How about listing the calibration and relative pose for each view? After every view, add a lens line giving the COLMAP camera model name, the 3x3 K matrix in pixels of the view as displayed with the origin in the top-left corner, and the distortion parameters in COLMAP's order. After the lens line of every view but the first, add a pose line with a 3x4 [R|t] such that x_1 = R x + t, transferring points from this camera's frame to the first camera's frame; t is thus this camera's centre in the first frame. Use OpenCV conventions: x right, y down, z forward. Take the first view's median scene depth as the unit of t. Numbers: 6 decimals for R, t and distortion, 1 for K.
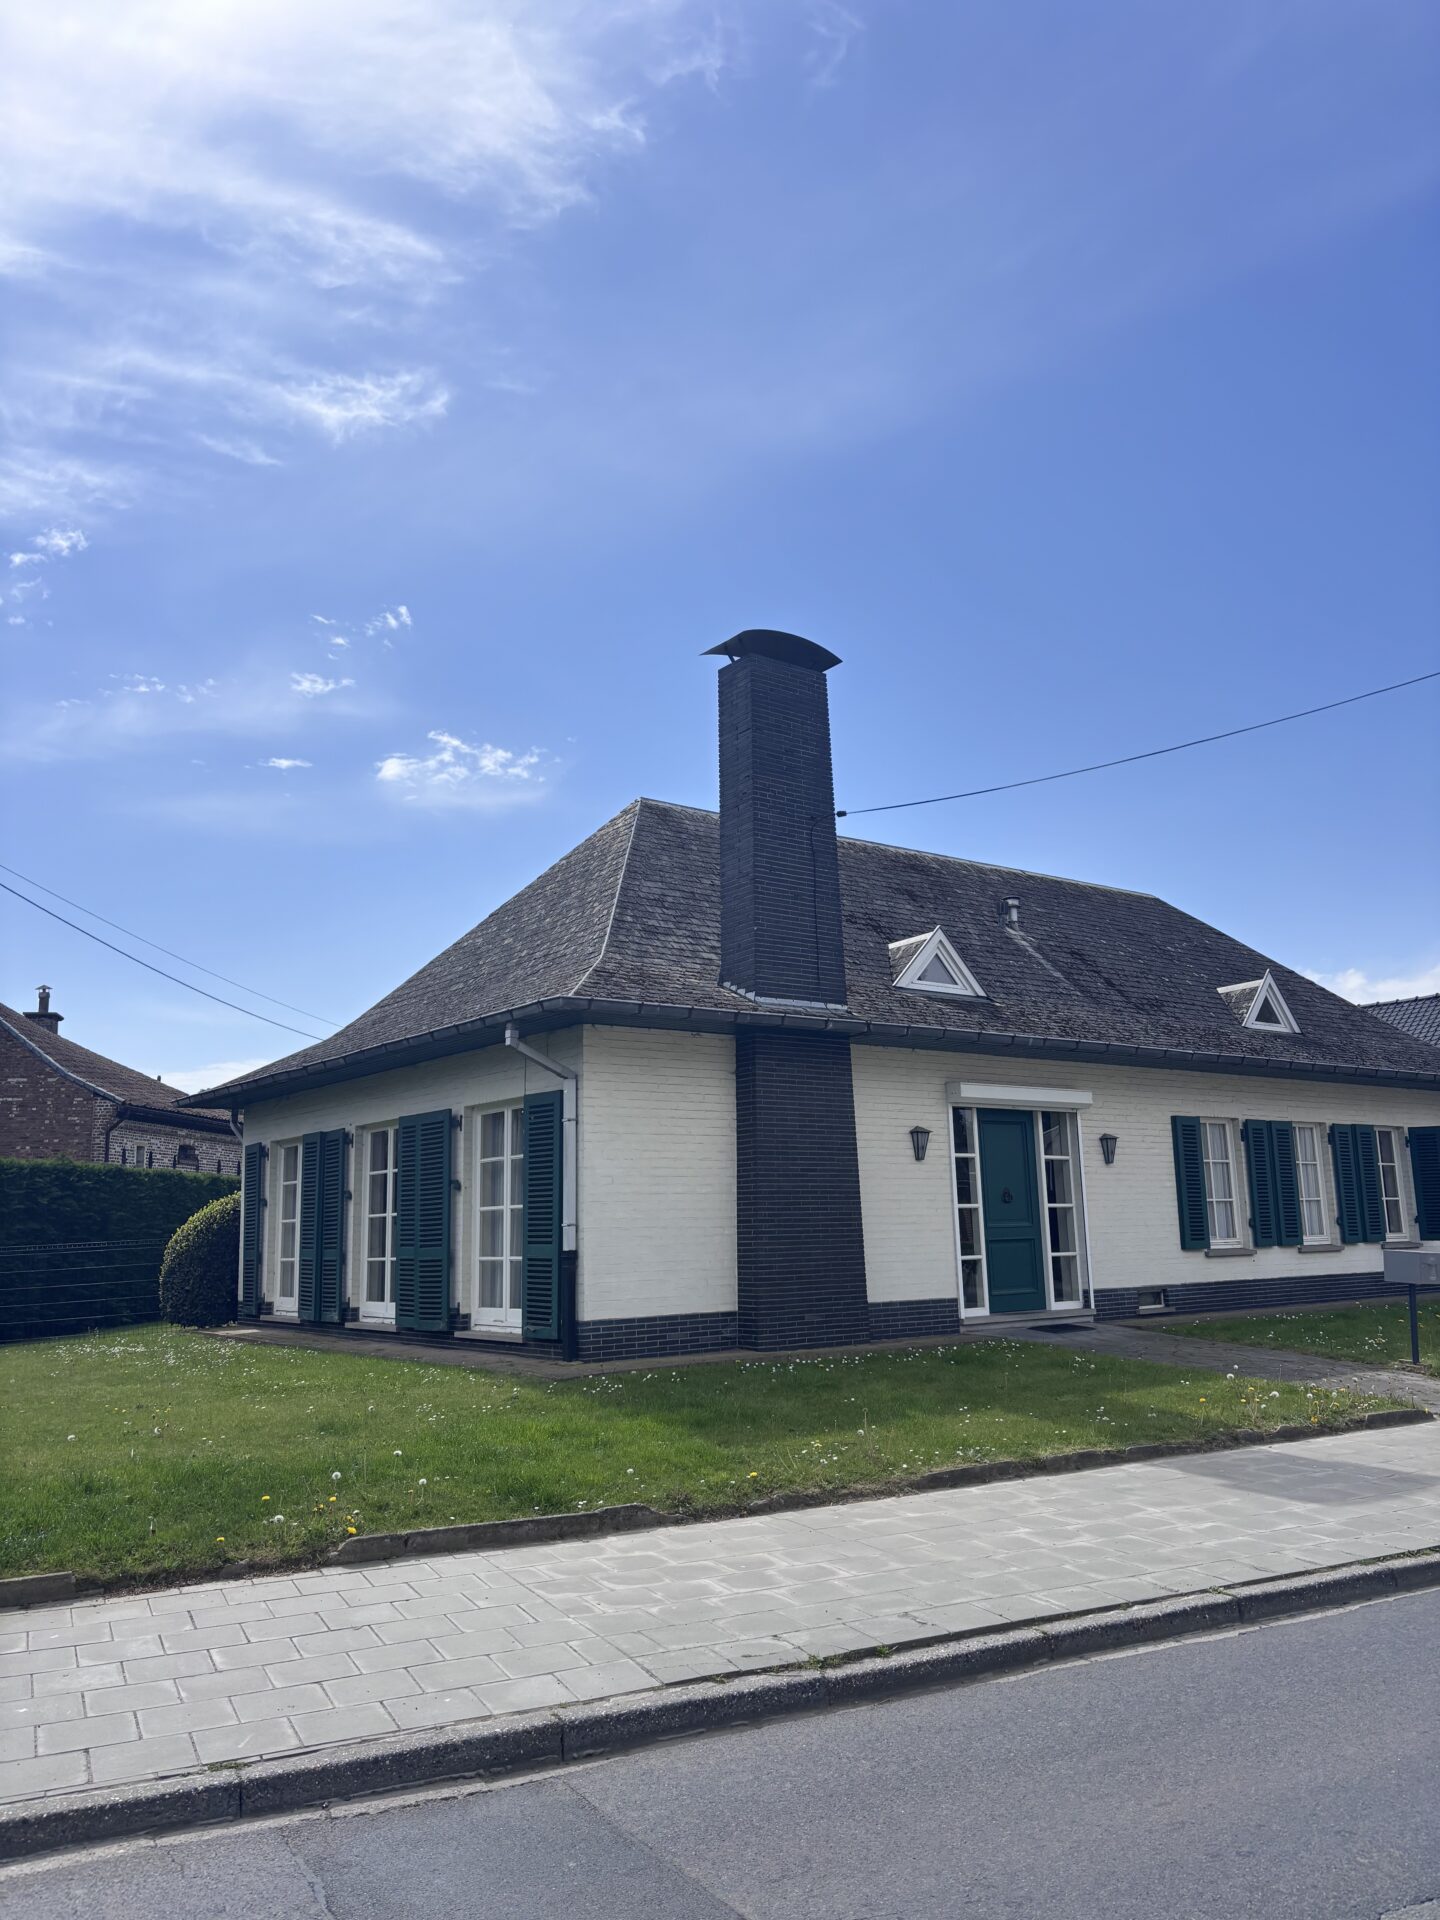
lens RADIAL K [[1462.7, 0, 721.1], [0, 1462.7, 1054.6], [0, 0, 1]] dist [0.129988, -0.110004]
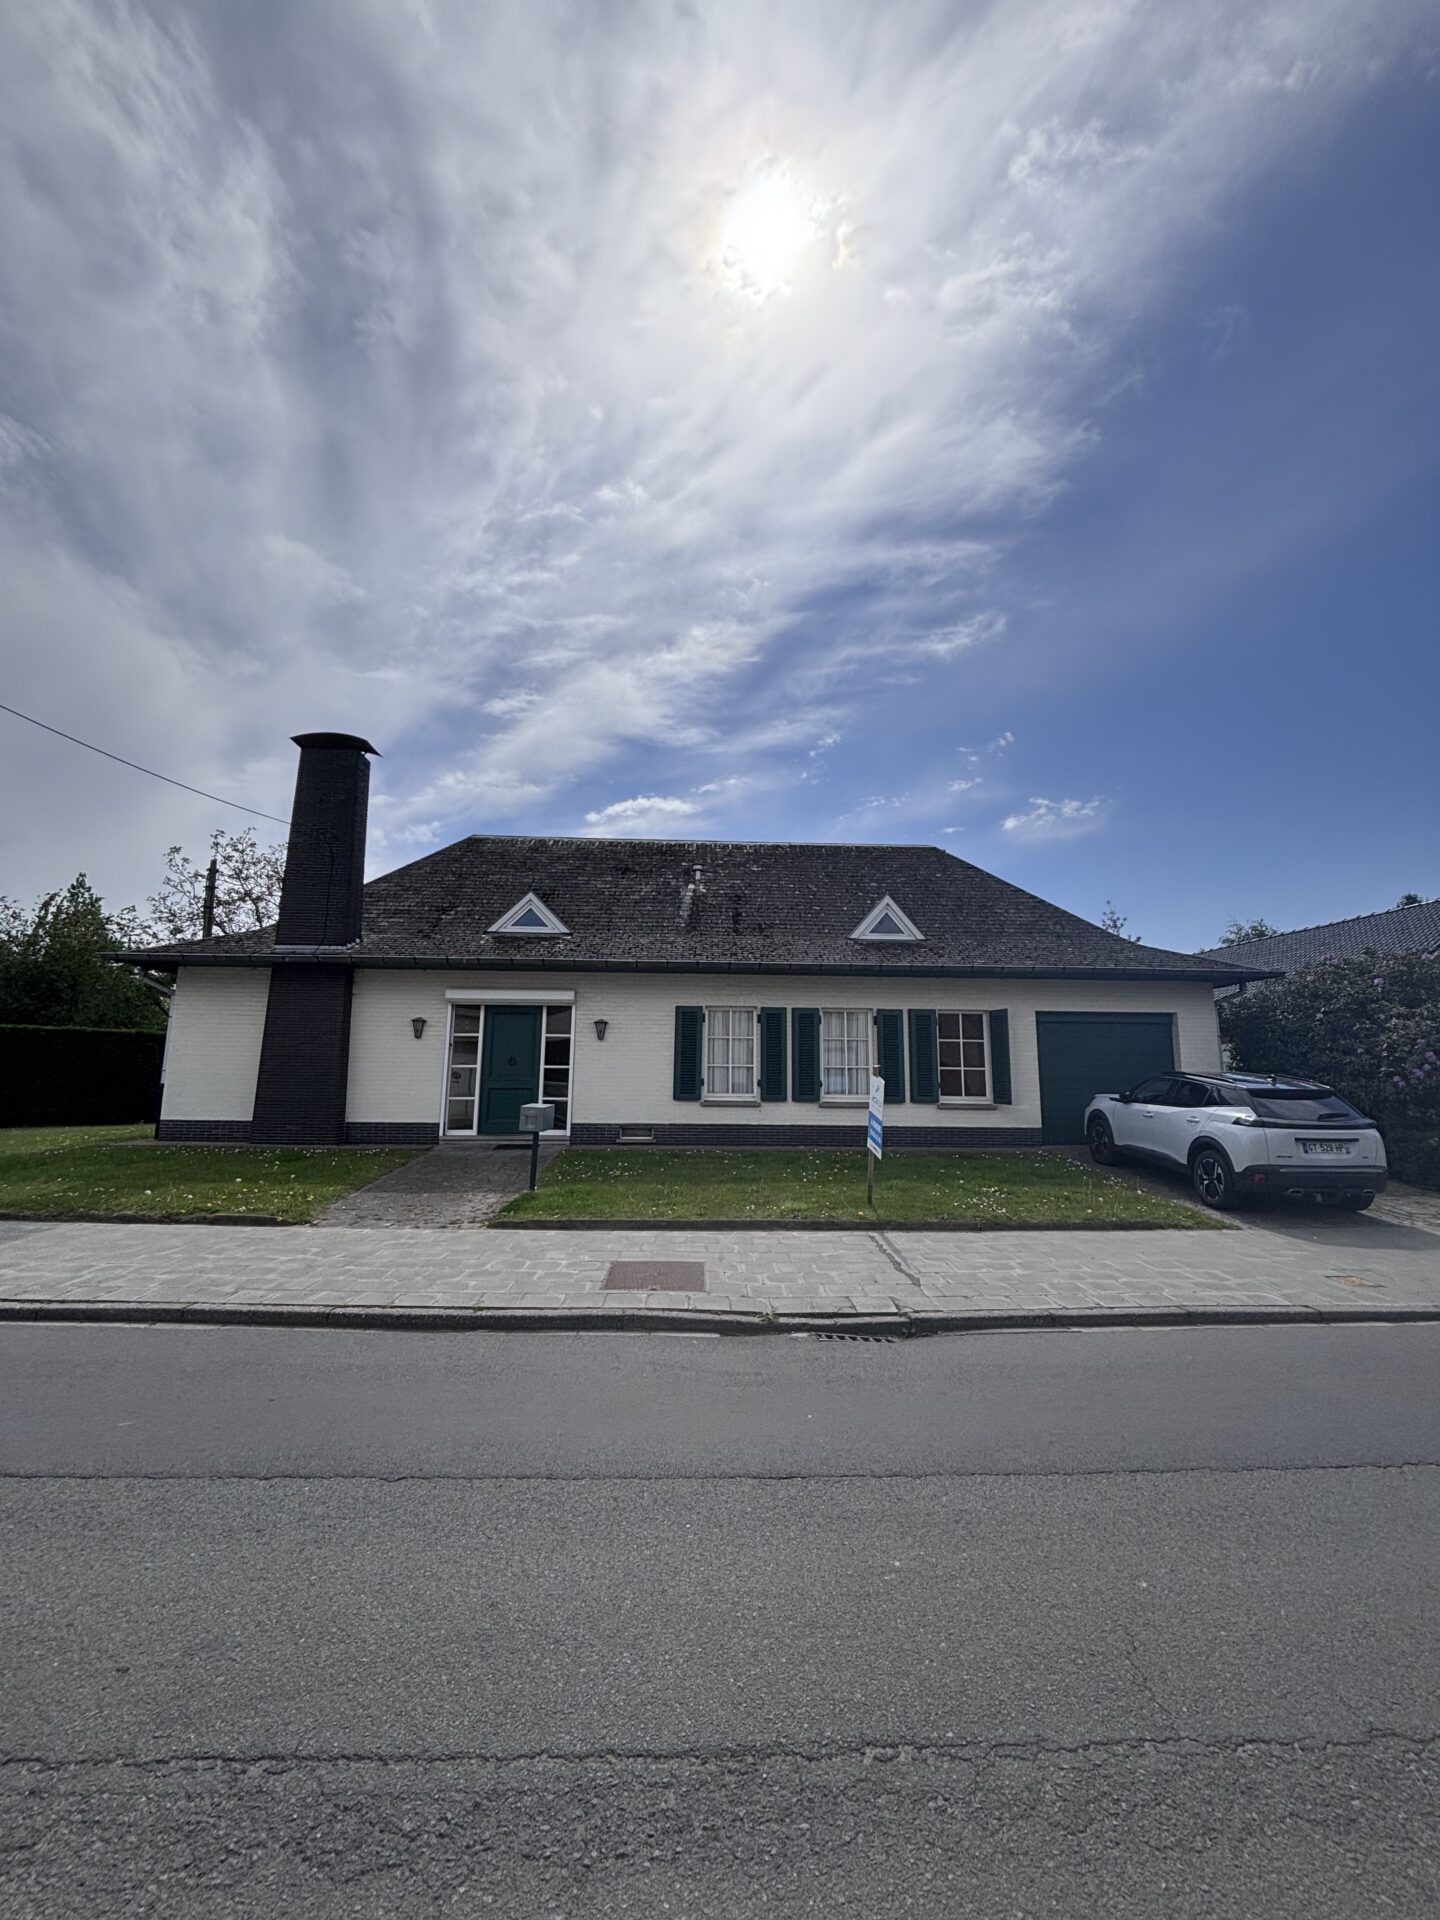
lens RADIAL K [[769.6, 0, 719.6], [0, 769.6, 963.8], [0, 0, 1]] dist [-0.001464, 0.000006]
pose [[0.804885, -0.057326, -0.590656, 0.736217], [0.042887, 0.998340, -0.038452, 0.029138], [0.591880, 0.005618, 0.806007, 0.400811]]
